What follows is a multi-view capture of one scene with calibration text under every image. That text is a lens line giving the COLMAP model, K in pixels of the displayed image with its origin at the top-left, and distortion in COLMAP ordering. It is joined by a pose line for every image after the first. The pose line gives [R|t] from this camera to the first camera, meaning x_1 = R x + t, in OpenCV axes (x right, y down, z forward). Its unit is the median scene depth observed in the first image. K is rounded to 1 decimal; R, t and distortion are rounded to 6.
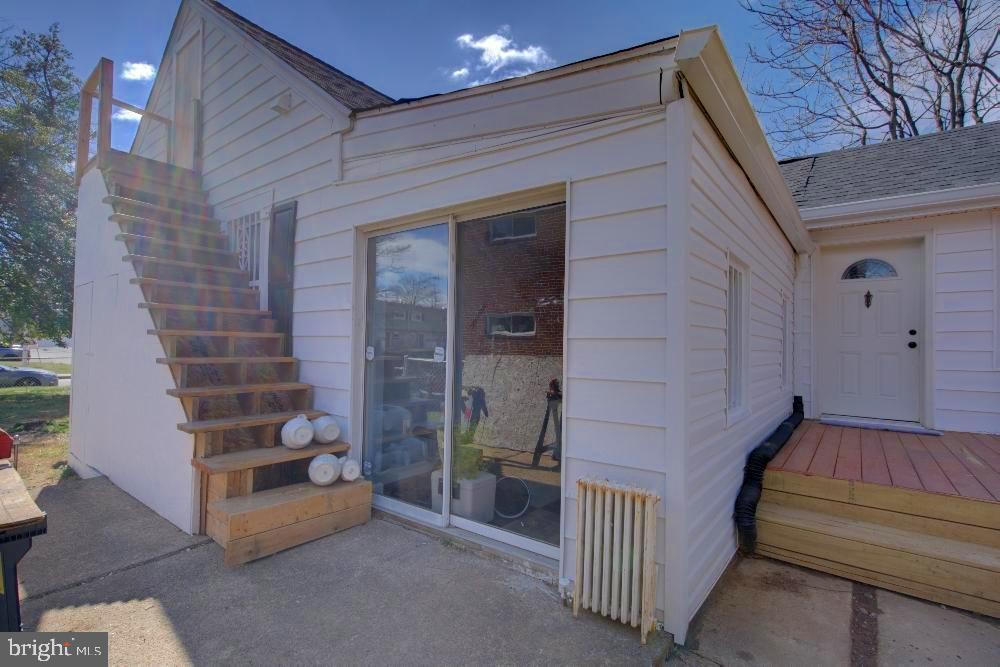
lens RADIAL K [[471.7, 0, 495.1], [0, 471.7, 334.0], [0, 0, 1]] dist [0.003007, 0.000764]
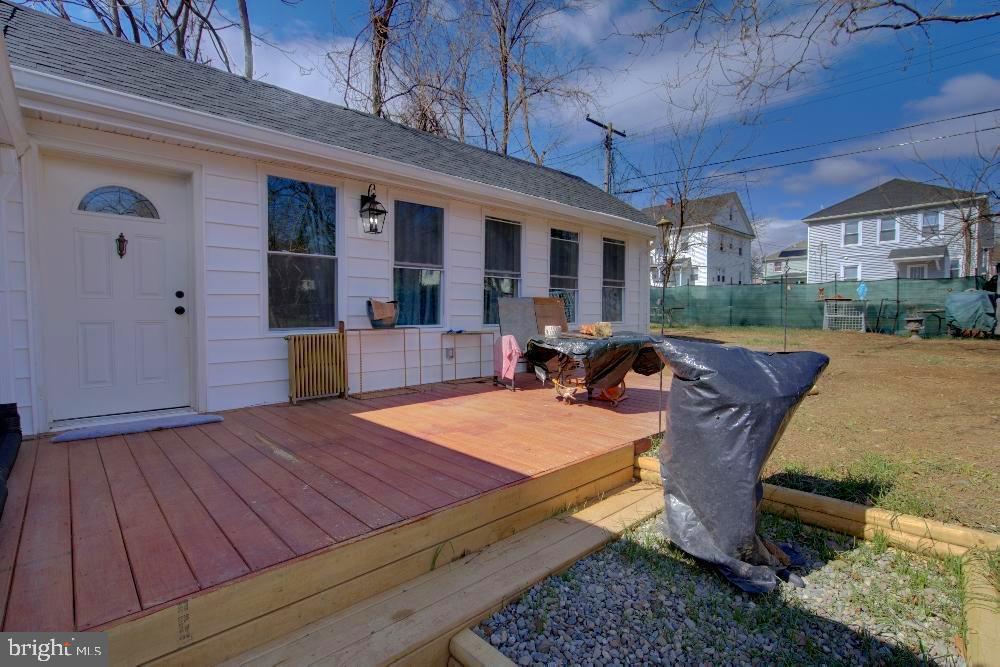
lens RADIAL K [[471.7, 0, 494.9], [0, 471.7, 332.4], [0, 0, 1]] dist [0.003007, 0.000764]
pose [[0.169641, -0.056453, 0.983888, 0.201997], [-0.020088, 0.997952, 0.060723, 0.001470], [-0.985301, -0.030066, 0.168159, 0.358691]]
